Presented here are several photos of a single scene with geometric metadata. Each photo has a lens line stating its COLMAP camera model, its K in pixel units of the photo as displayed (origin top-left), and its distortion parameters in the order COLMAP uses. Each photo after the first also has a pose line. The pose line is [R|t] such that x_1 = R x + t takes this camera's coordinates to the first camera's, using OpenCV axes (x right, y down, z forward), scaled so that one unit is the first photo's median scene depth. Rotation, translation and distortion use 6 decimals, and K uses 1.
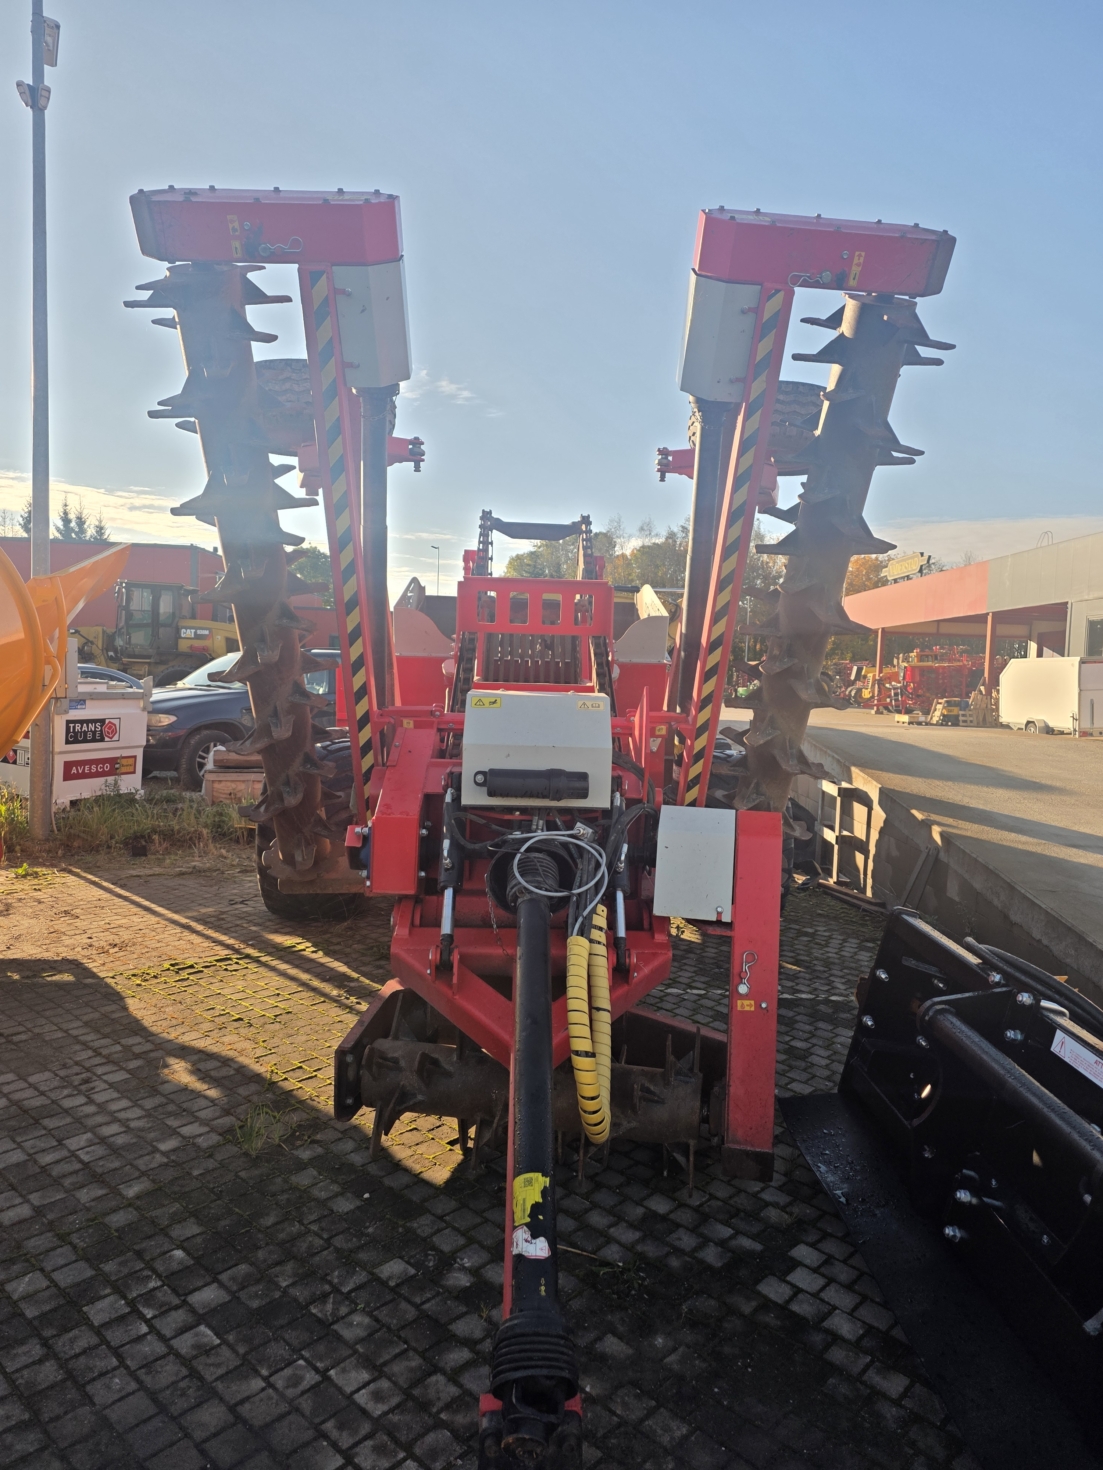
lens RADIAL K [[947.6, 0, 577.5], [0, 947.6, 740.0], [0, 0, 1]] dist [0.083246, -0.075614]
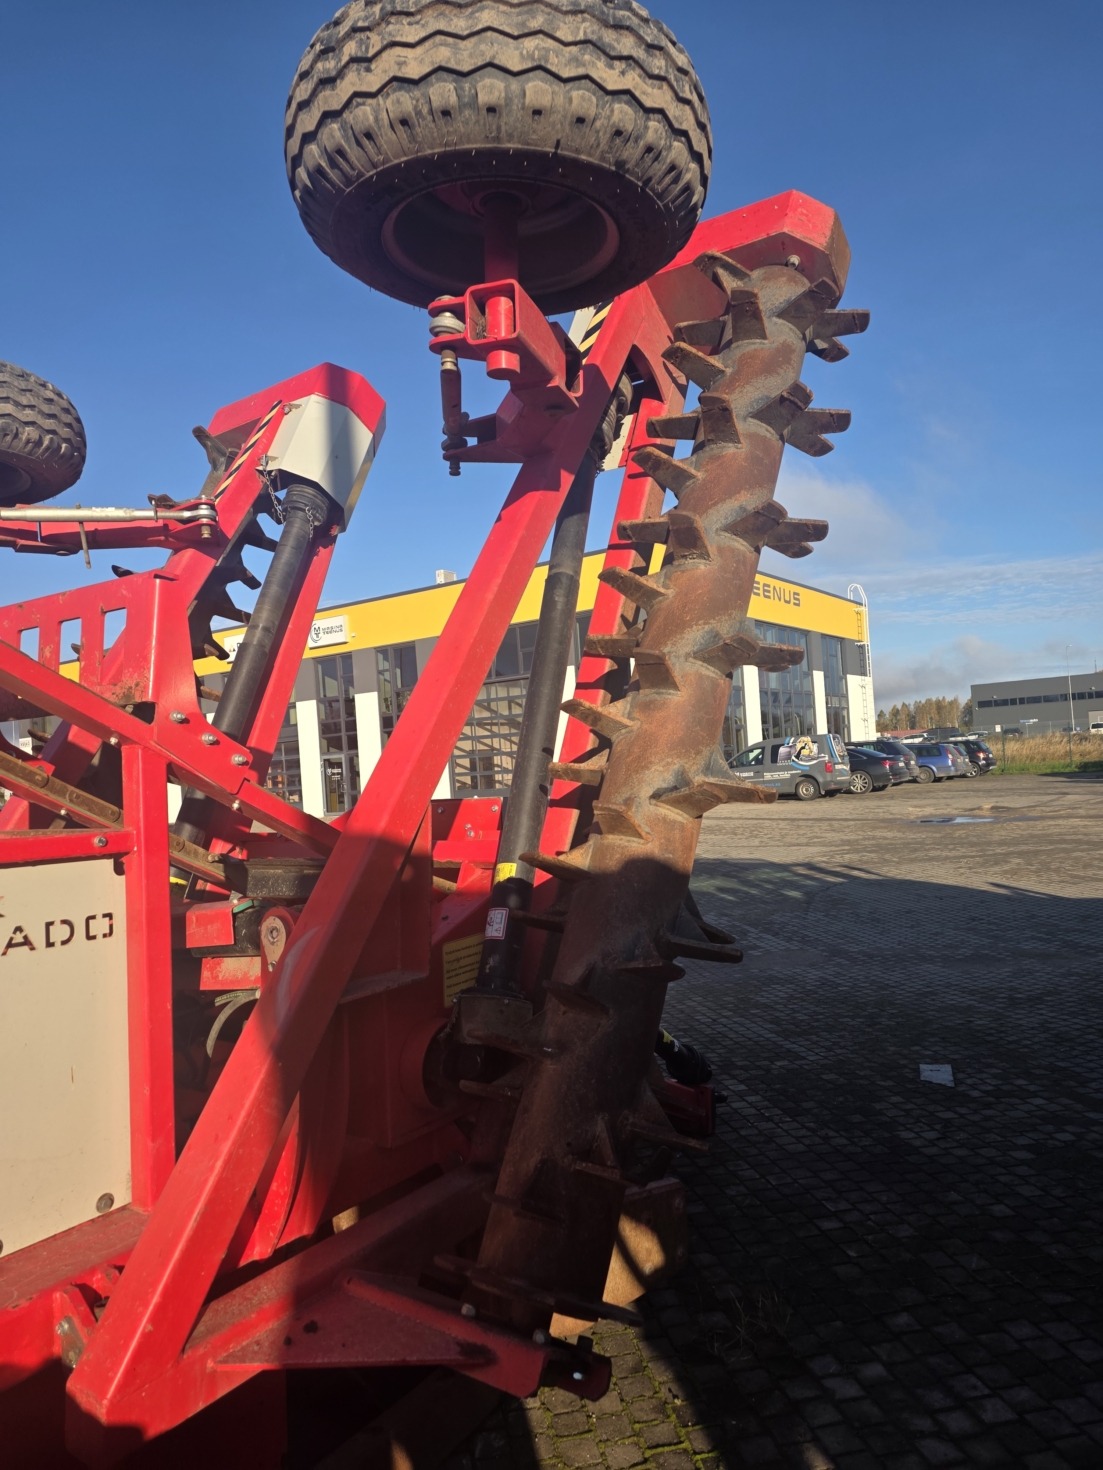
lens RADIAL K [[958.5, 0, 579.8], [0, 958.5, 718.6], [0, 0, 1]] dist [0.060543, -0.045680]
pose [[-0.806451, 0.038622, 0.590038, -0.580497], [0.068999, 0.997194, 0.029032, -0.113124], [-0.587261, 0.064125, -0.806853, 1.407934]]
